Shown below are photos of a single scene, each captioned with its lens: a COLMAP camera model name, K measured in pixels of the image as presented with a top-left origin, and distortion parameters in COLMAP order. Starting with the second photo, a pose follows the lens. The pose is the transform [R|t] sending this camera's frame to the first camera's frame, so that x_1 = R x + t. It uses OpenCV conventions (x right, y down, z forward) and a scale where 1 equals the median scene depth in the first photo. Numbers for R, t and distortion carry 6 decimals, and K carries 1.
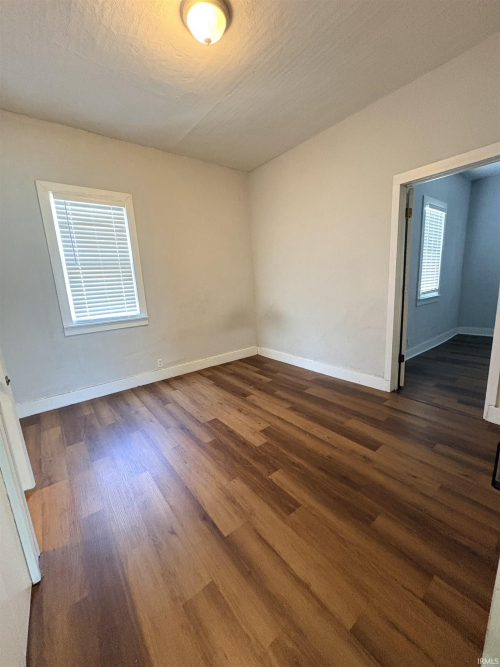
lens RADIAL K [[264.5, 0, 250.8], [0, 264.5, 334.3], [0, 0, 1]] dist [0.006810, -0.000782]
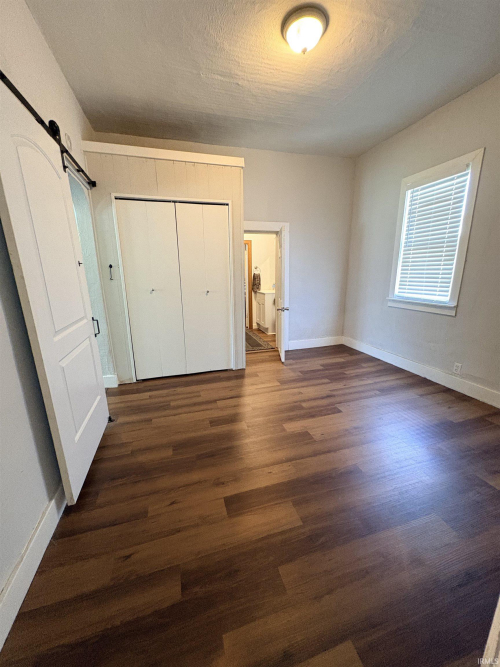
lens RADIAL K [[264.5, 0, 251.3], [0, 264.5, 334.0], [0, 0, 1]] dist [0.006810, -0.000782]
pose [[-0.353037, 0.277095, -0.893635, 0.691234], [-0.155025, 0.924609, 0.347944, -0.206695], [0.922676, 0.261373, -0.283465, 0.801218]]
